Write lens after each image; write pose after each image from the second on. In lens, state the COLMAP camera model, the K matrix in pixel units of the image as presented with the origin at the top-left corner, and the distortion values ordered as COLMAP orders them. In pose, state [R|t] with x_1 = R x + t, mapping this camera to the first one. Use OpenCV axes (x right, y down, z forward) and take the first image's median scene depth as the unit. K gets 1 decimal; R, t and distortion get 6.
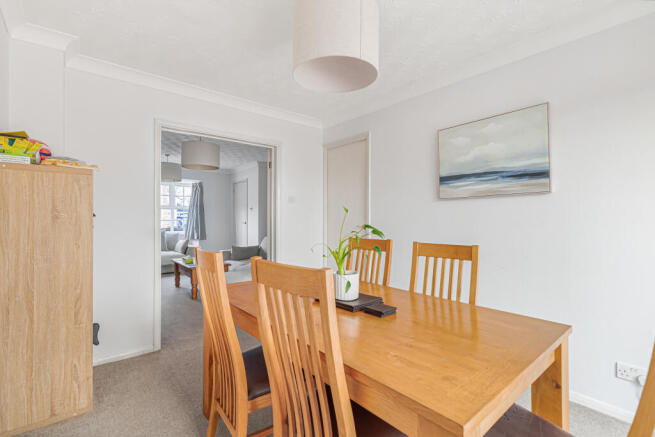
lens RADIAL K [[299.5, 0, 326.9], [0, 299.5, 219.5], [0, 0, 1]] dist [0.004385, 0.000604]
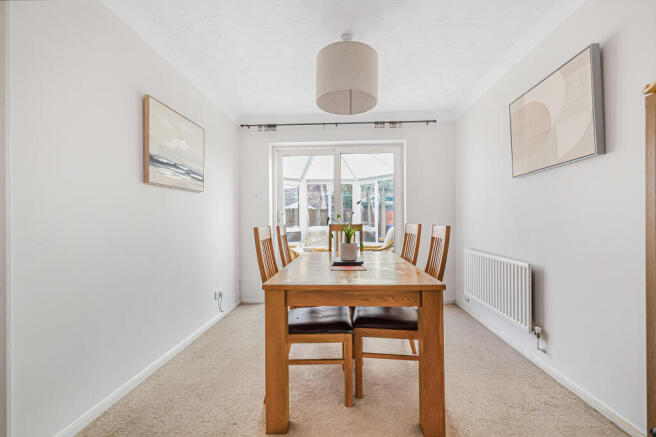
lens RADIAL K [[300.0, 0, 329.0], [0, 300.0, 216.3], [0, 0, 1]] dist [0.004385, 0.000604]
pose [[-0.732644, 0.006214, 0.680584, -0.510478], [0.000085, 0.999959, -0.009038, 0.023029], [-0.680612, -0.006564, -0.732615, 1.337857]]
